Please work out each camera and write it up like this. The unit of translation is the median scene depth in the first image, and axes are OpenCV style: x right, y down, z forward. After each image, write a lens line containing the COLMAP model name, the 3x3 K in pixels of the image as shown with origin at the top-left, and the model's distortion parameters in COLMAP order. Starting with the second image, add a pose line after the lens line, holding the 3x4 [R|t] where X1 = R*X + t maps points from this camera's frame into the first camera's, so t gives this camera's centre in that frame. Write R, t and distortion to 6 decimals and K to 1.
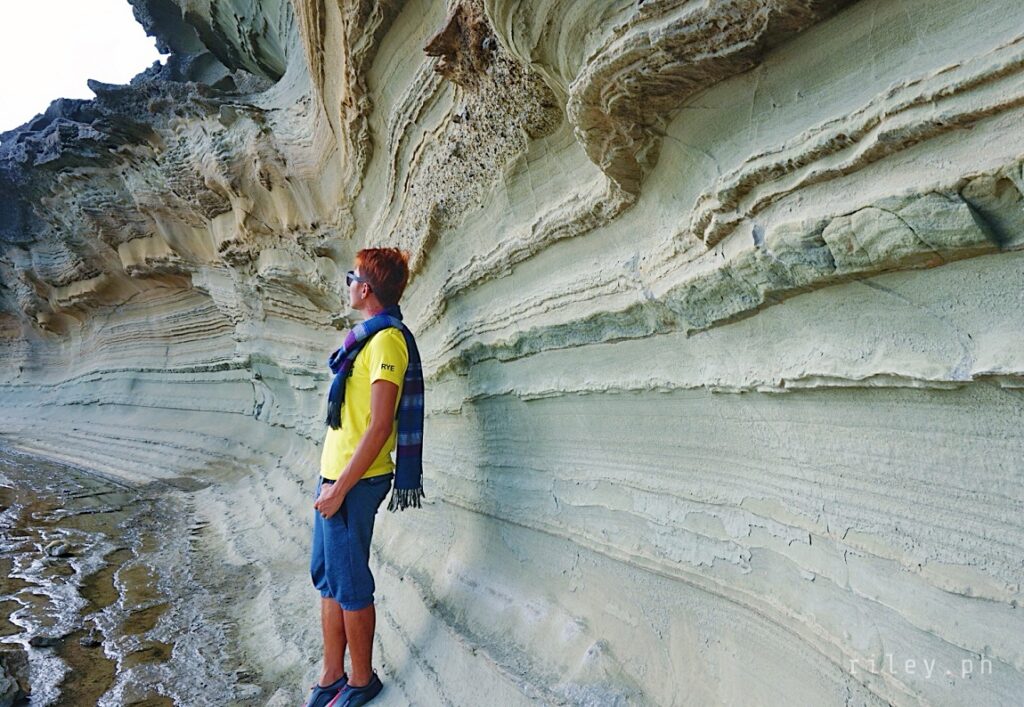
lens RADIAL K [[859.3, 0, 512.9], [0, 859.3, 361.9], [0, 0, 1]] dist [-0.010284, 0.000323]
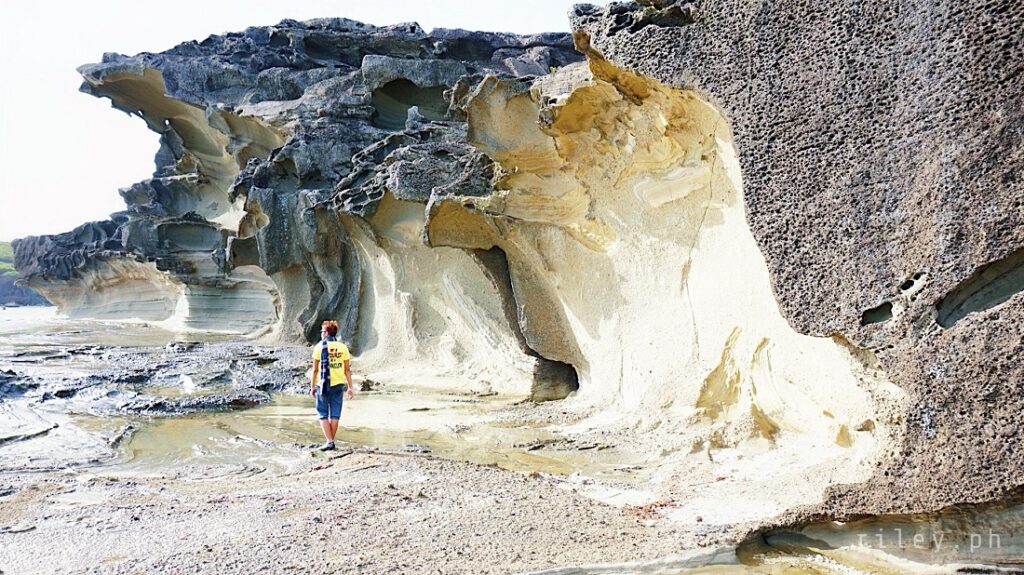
lens RADIAL K [[700.6, 0, 512.0], [0, 700.6, 287.5], [0, 0, 1]] dist [-0.030966, 0.001299]
pose [[0.981068, -0.033073, 0.190819, 1.629961], [0.033398, 0.999441, 0.001514, -0.004841], [-0.190763, 0.004888, 0.981624, -6.001941]]
